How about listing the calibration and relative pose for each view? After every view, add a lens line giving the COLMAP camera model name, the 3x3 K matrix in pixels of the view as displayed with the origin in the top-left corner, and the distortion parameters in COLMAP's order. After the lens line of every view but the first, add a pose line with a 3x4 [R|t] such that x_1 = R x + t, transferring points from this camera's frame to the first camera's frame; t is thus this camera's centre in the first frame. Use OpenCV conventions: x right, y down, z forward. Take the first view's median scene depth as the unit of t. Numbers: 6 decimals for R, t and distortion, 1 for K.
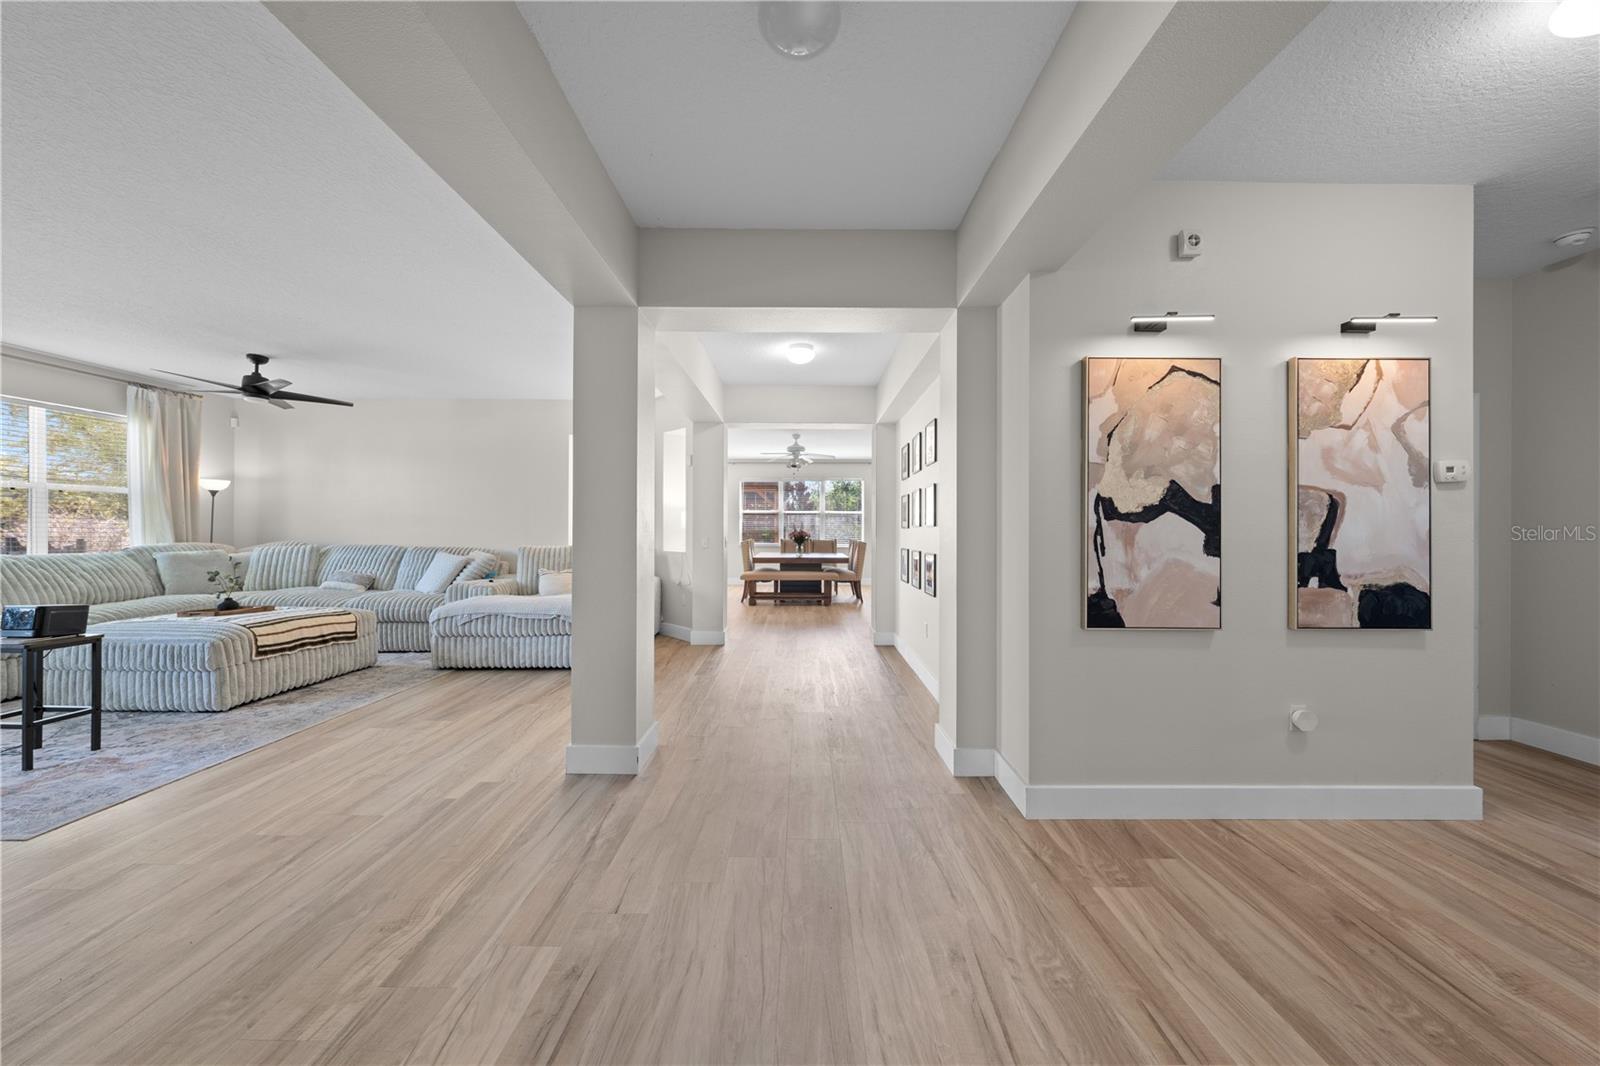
lens RADIAL K [[542.8, 0, 803.0], [0, 542.8, 526.7], [0, 0, 1]] dist [-0.001335, -0.000053]
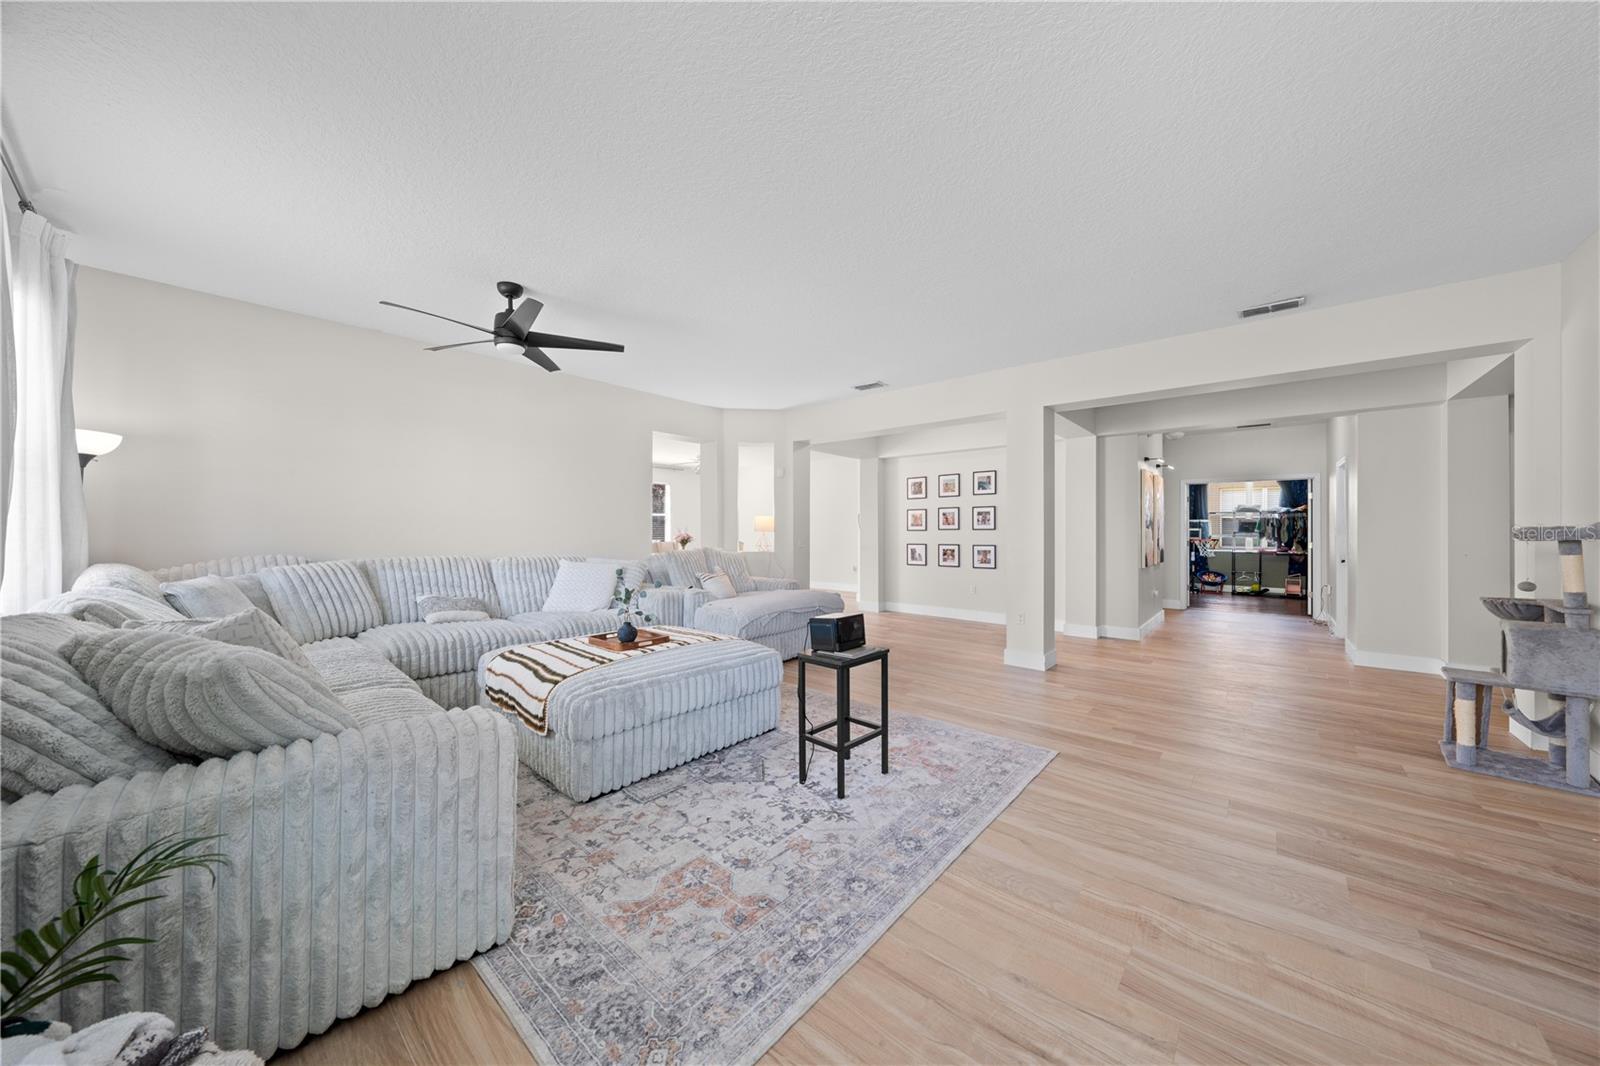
lens RADIAL K [[542.8, 0, 803.0], [0, 542.8, 526.7], [0, 0, 1]] dist [-0.001335, -0.000053]
pose [[0.648359, 0.003802, 0.761325, -1.843150], [-0.000462, 0.999989, -0.004600, -0.002593], [-0.761335, 0.002631, 0.648354, 0.368438]]
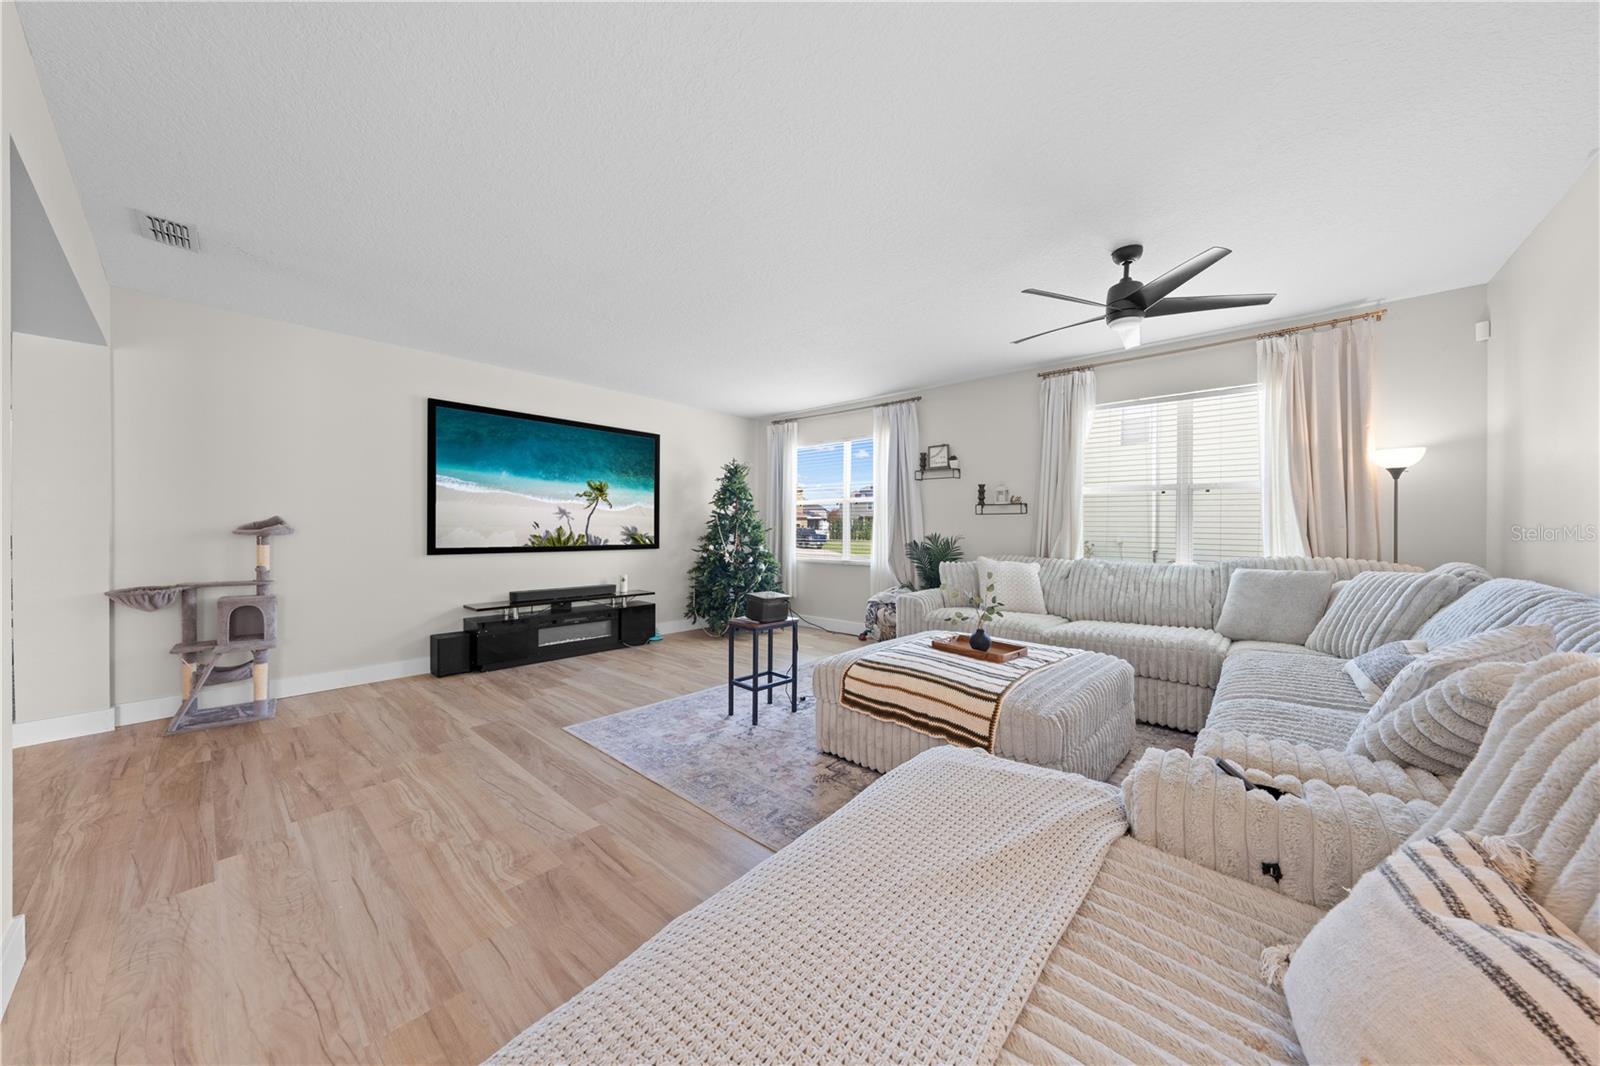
lens RADIAL K [[541.8, 0, 801.8], [0, 541.8, 531.4], [0, 0, 1]] dist [-0.003993, -0.000129]
pose [[-0.660604, -0.000951, -0.750734, -0.445255], [-0.003608, 0.999992, 0.001908, 0.000615], [0.750726, 0.003969, -0.660602, 1.599276]]
